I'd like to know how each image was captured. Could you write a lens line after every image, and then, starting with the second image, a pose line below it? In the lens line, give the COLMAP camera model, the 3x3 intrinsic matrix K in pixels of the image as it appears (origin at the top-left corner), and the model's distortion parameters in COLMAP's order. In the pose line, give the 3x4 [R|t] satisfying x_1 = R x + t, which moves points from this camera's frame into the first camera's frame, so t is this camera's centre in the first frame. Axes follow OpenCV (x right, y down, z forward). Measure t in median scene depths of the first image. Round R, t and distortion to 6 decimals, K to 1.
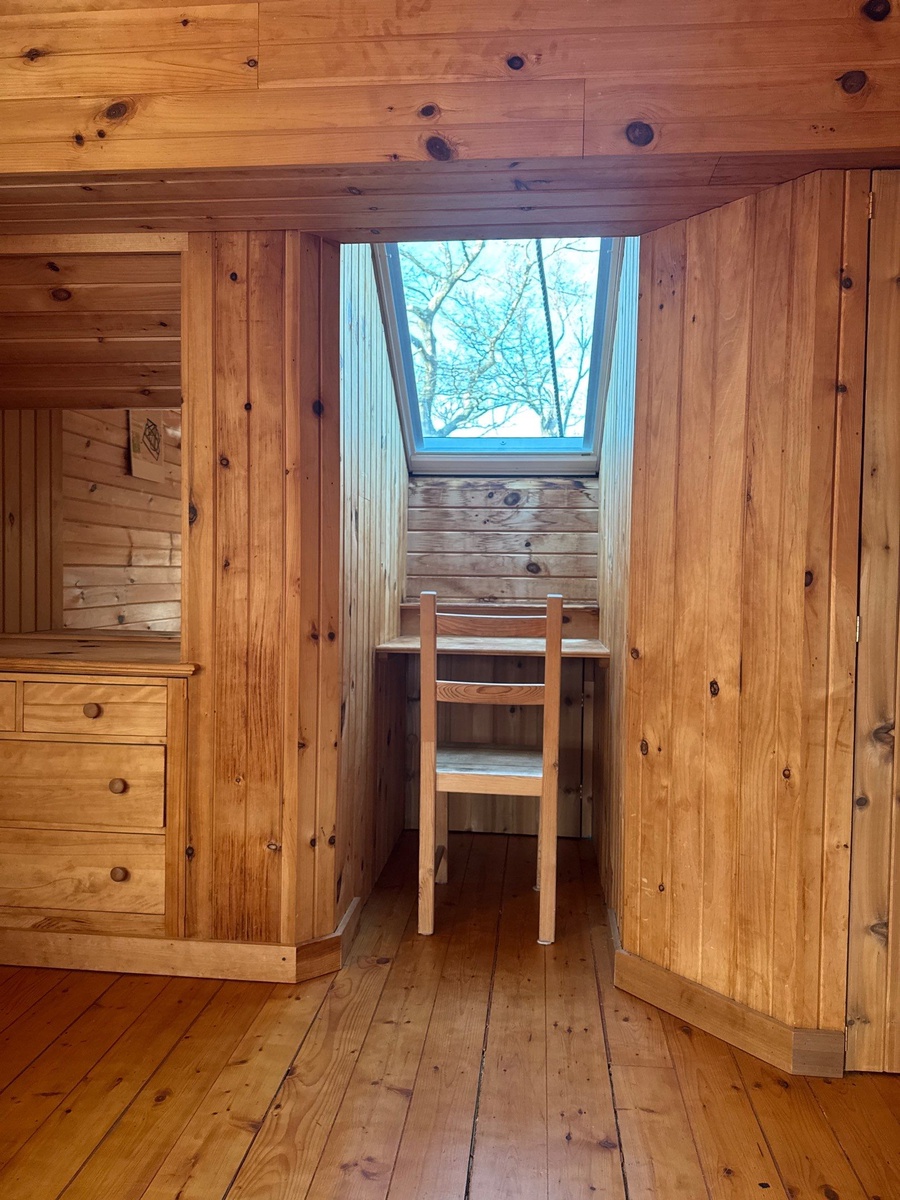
lens RADIAL K [[842.2, 0, 449.7], [0, 842.2, 595.2], [0, 0, 1]] dist [0.001941, -0.027324]
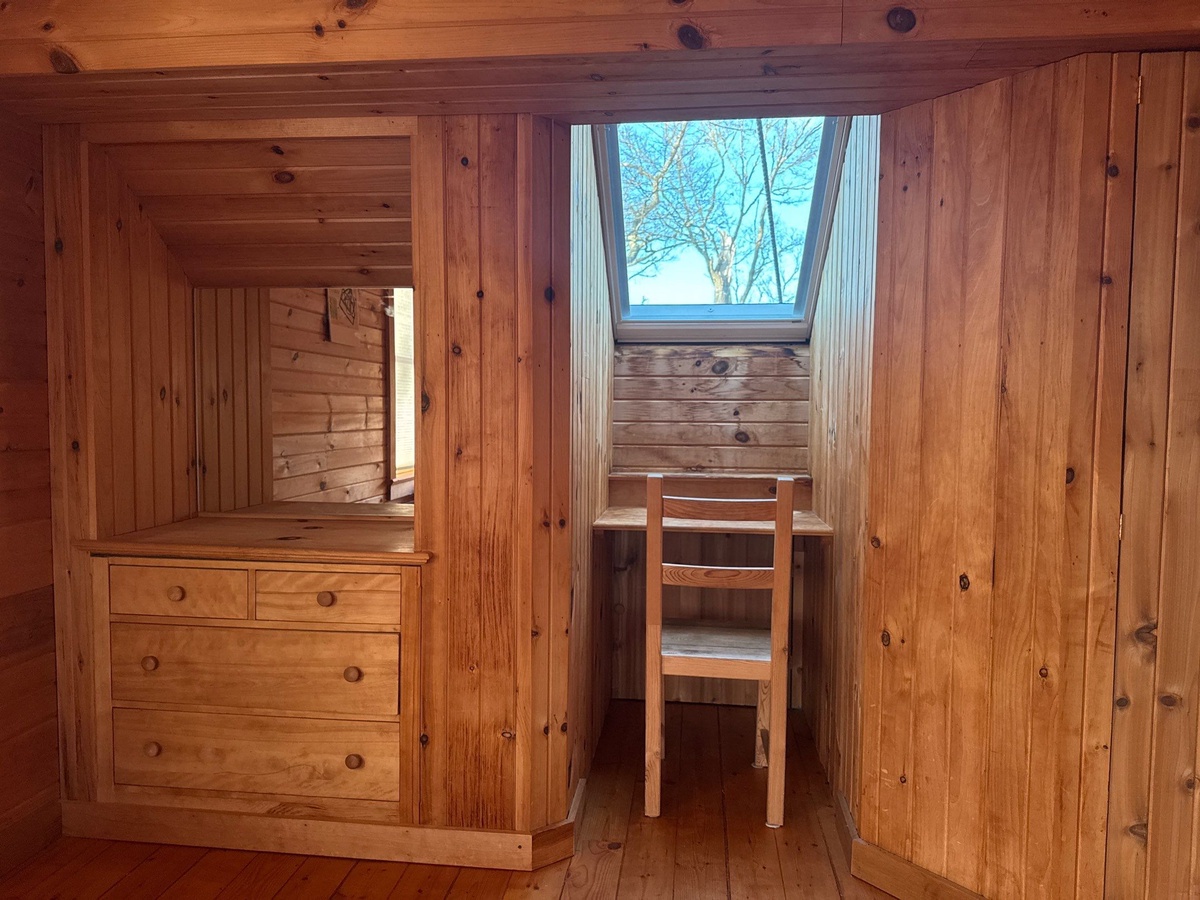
lens RADIAL K [[842.2, 0, 589.4], [0, 842.2, 451.0], [0, 0, 1]] dist [0.001941, -0.027324]
pose [[0.999695, -0.005181, -0.024146, -0.086783], [0.005680, 0.999771, 0.020650, -0.057900], [0.024034, -0.020781, 0.999495, 0.011413]]
